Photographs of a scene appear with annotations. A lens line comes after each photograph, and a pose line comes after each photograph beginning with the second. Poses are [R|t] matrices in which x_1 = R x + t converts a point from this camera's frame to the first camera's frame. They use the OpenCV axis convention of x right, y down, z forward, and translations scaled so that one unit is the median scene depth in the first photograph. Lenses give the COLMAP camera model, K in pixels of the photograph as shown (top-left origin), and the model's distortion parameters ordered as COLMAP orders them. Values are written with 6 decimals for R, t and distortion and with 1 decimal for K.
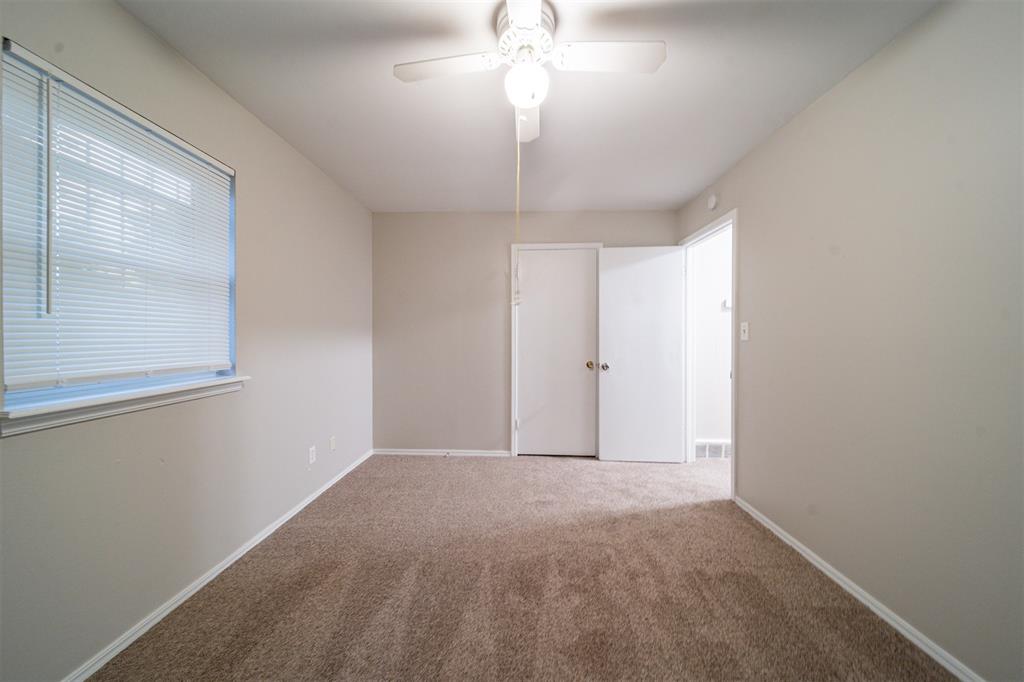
lens RADIAL K [[368.9, 0, 510.2], [0, 368.9, 345.1], [0, 0, 1]] dist [-0.000279, -0.000078]
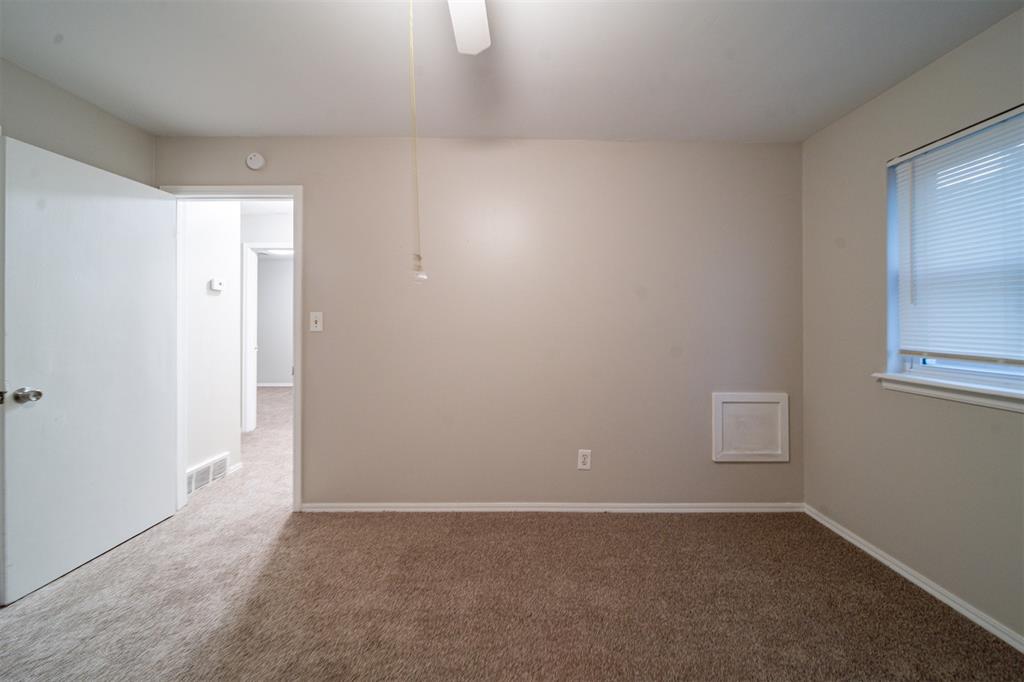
lens RADIAL K [[374.8, 0, 510.4], [0, 374.8, 323.9], [0, 0, 1]] dist [-0.000508, -0.000087]
pose [[-0.055786, -0.011386, 0.998378, -0.319087], [0.026958, 0.999553, 0.012906, -0.028868], [-0.998079, 0.027634, -0.055454, 0.520576]]
